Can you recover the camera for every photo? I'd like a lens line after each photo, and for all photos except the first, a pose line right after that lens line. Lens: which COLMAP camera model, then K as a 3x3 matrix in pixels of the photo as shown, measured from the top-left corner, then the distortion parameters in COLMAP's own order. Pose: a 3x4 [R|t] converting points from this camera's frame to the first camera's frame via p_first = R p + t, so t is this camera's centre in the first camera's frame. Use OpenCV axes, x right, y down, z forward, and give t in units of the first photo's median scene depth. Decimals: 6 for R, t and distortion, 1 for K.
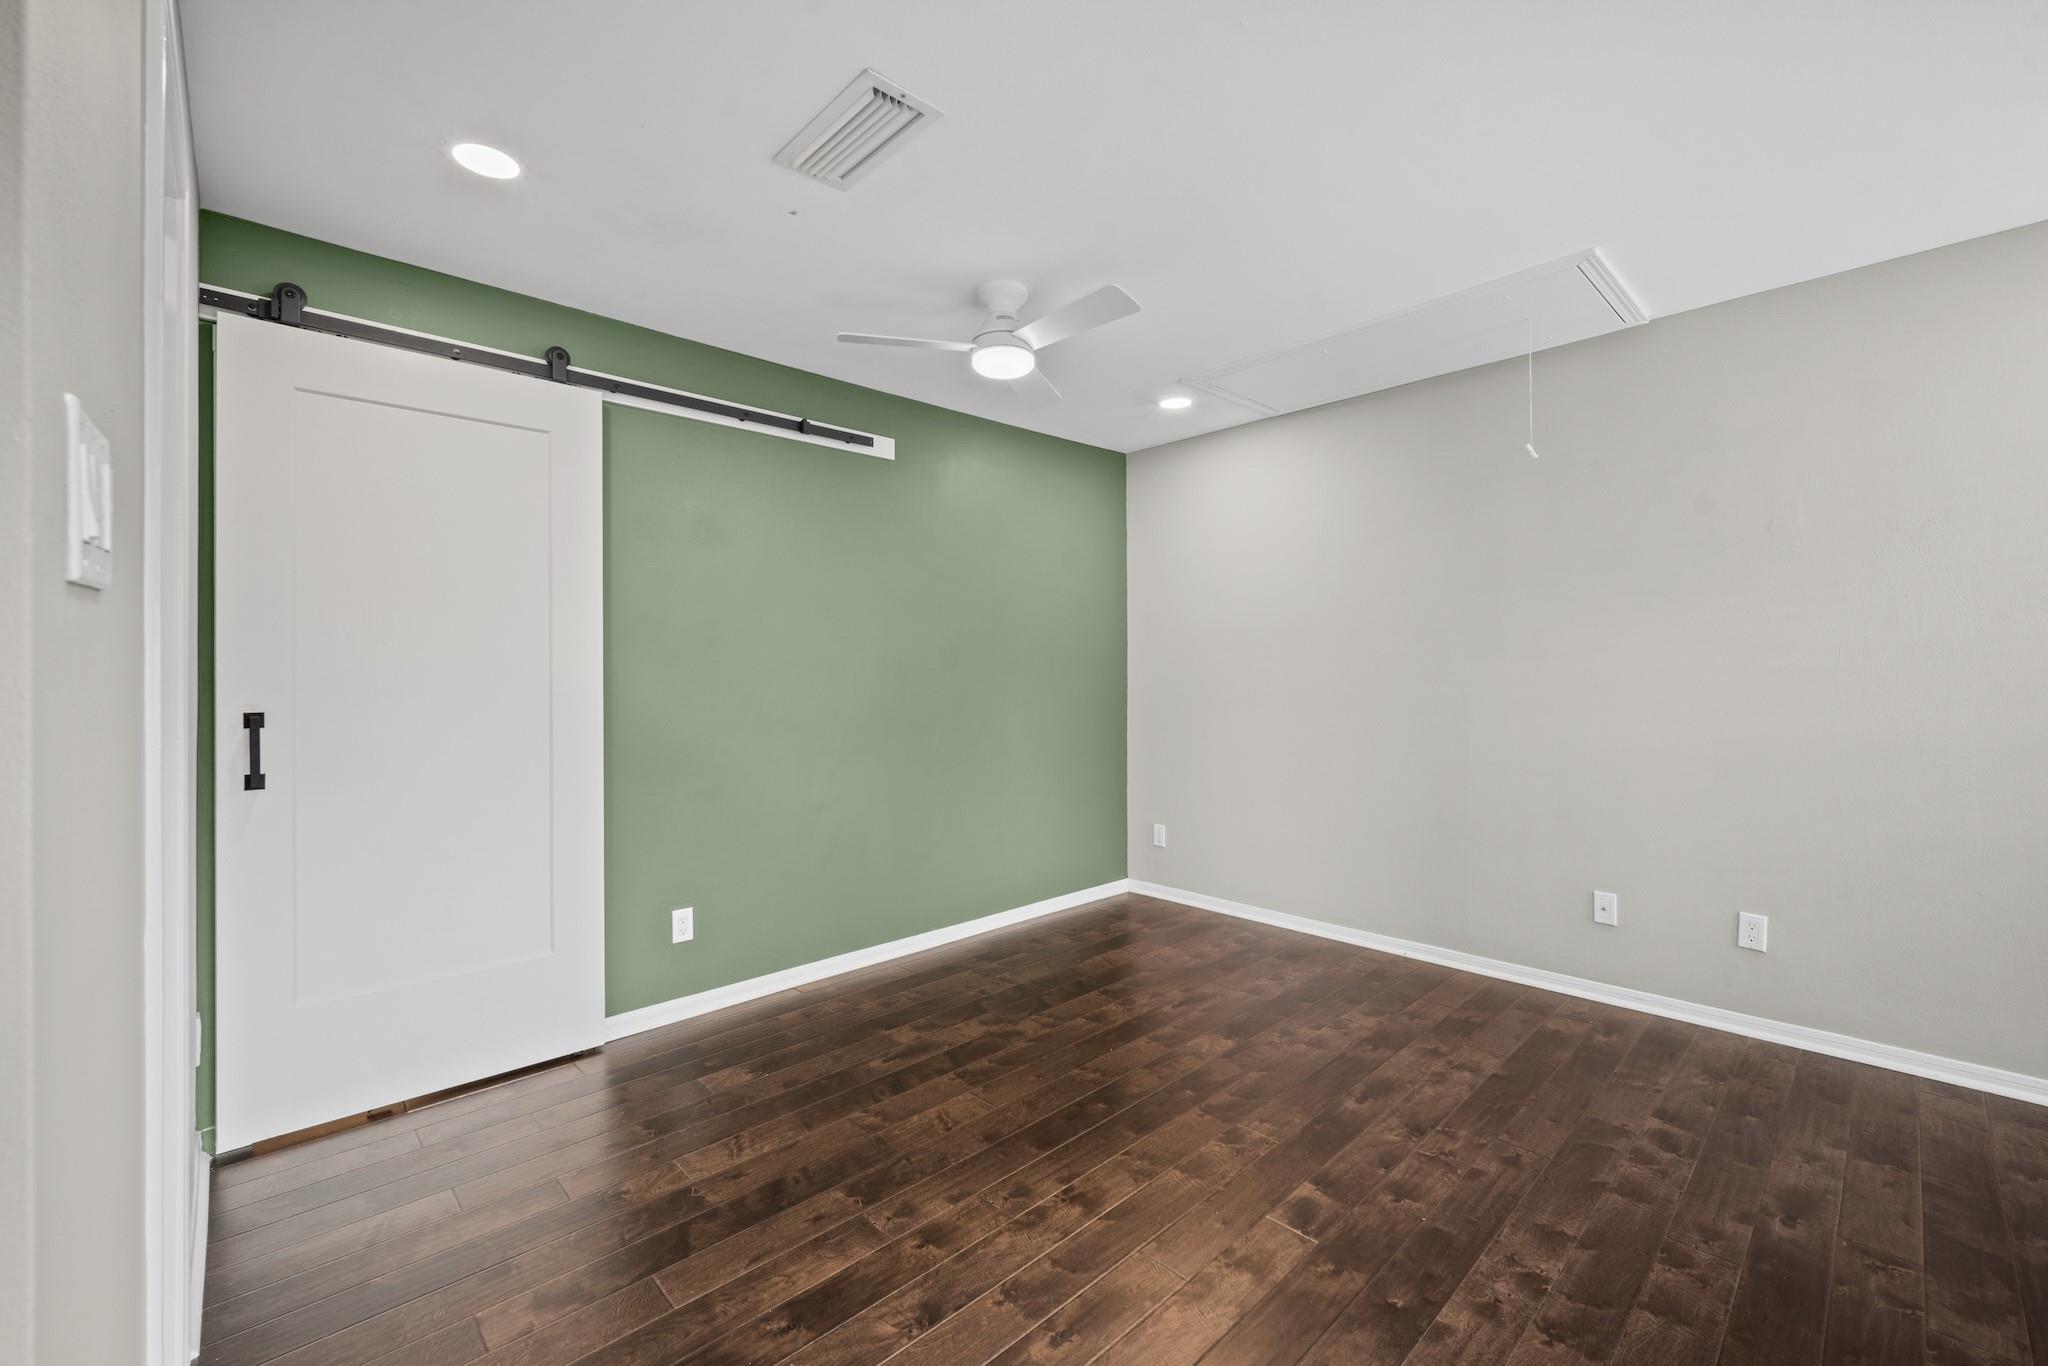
lens RADIAL K [[845.8, 0, 1025.8], [0, 845.8, 681.8], [0, 0, 1]] dist [-0.002433, -0.000940]
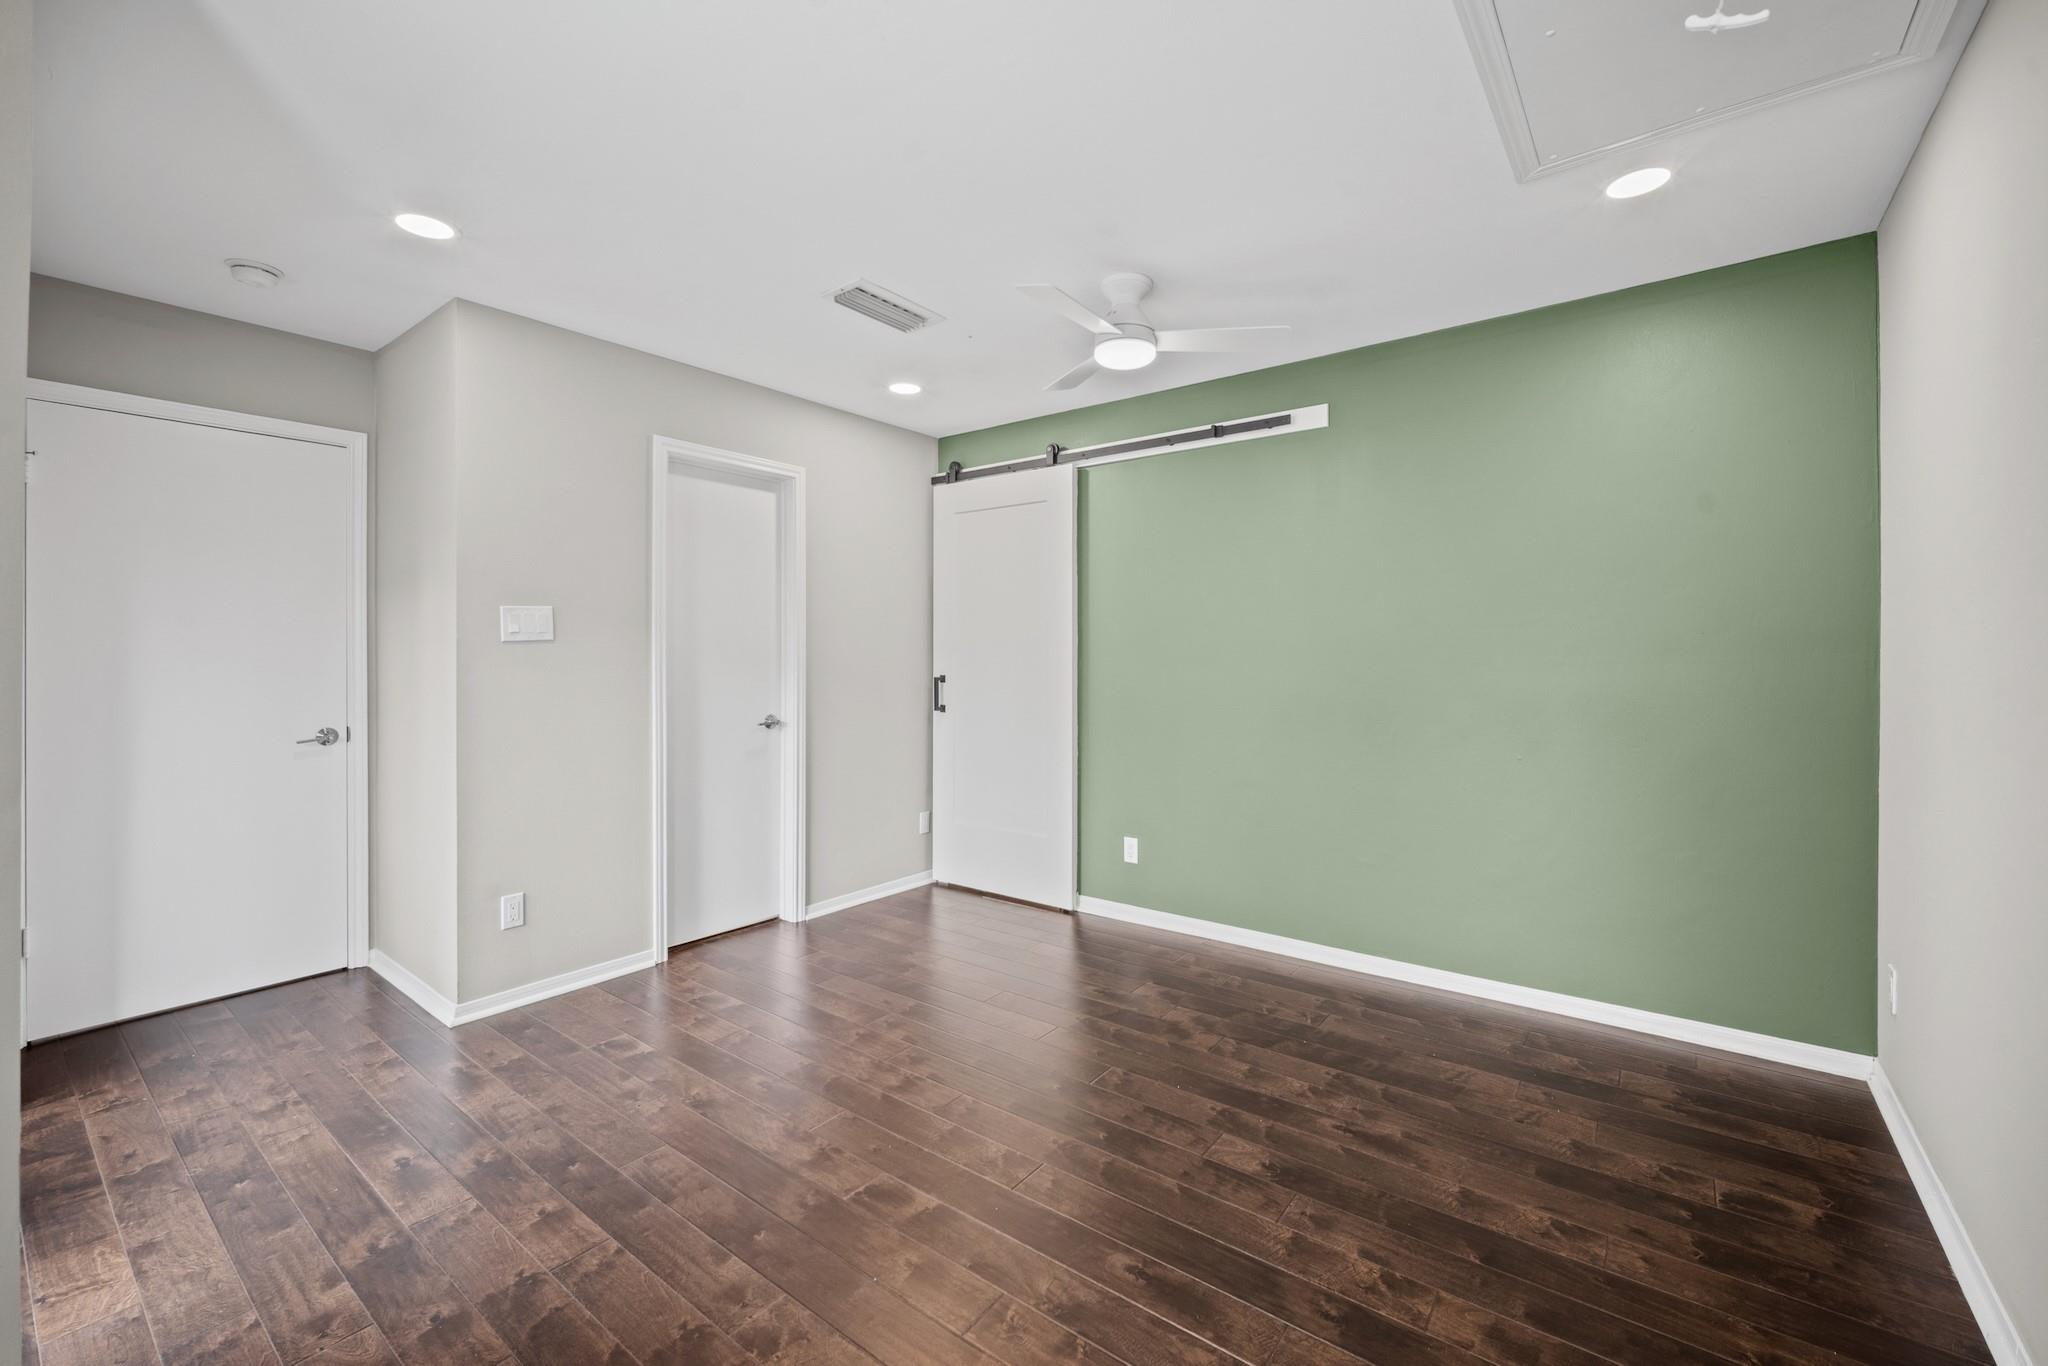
lens RADIAL K [[845.8, 0, 1015.2], [0, 845.8, 664.6], [0, 0, 1]] dist [-0.002433, -0.000940]
pose [[0.145734, 0.014758, -0.989214, 0.873072], [-0.008911, 0.999868, 0.013604, -0.014097], [0.989284, 0.006832, 0.145846, 0.649384]]
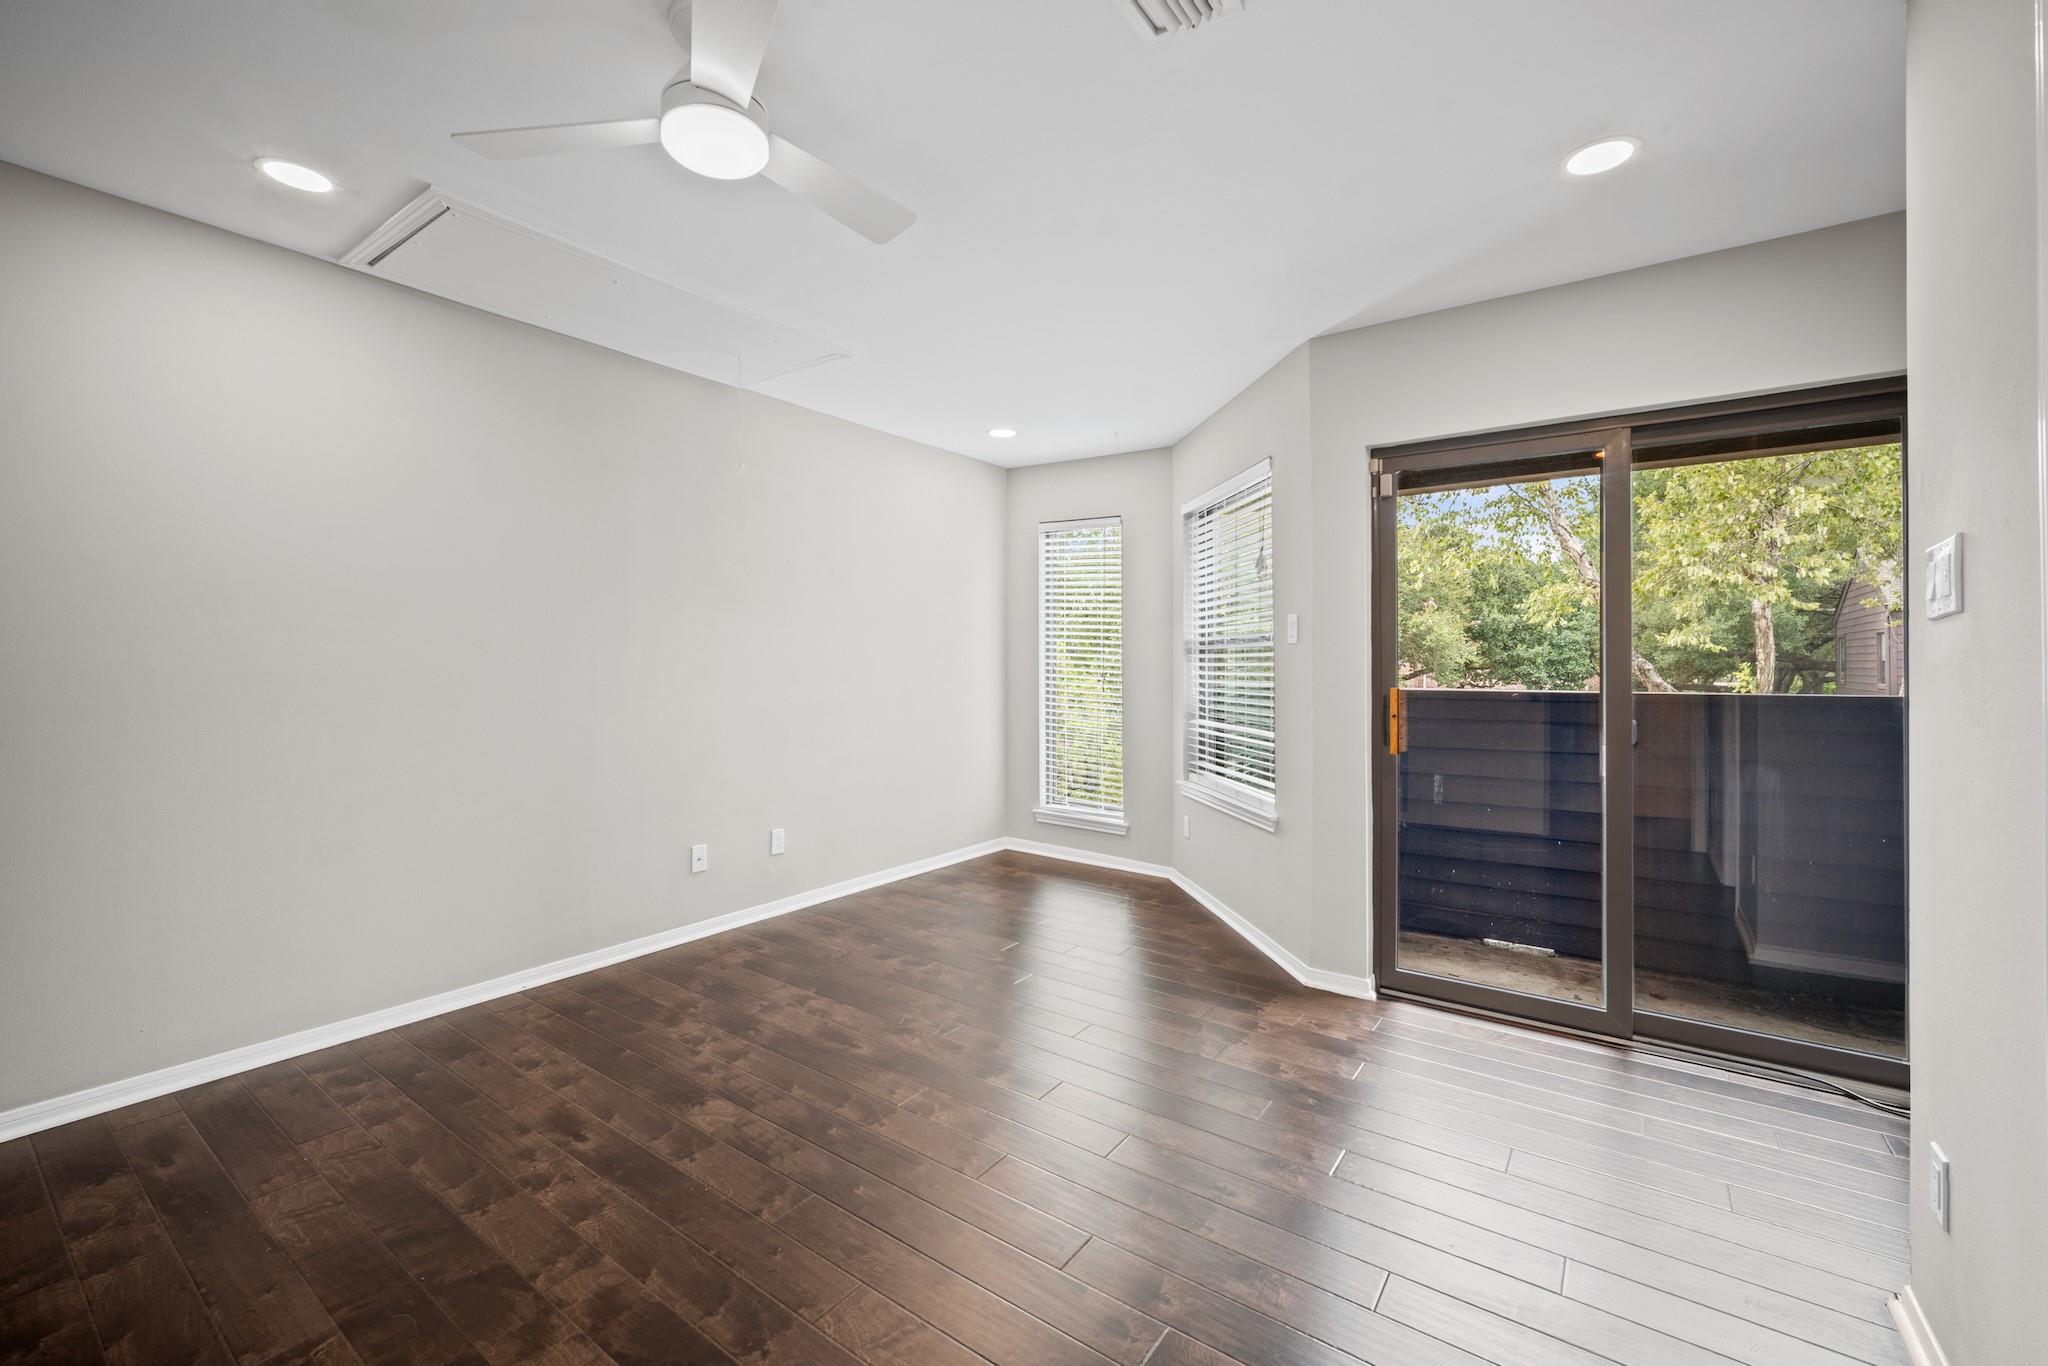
lens RADIAL K [[845.8, 0, 1036.4], [0, 845.8, 666.1], [0, 0, 1]] dist [-0.002433, -0.000940]
pose [[-0.200502, 0.001195, 0.979693, -0.596565], [0.005484, 0.999985, -0.000097, 0.001024], [-0.979678, 0.005353, -0.200506, 0.806521]]
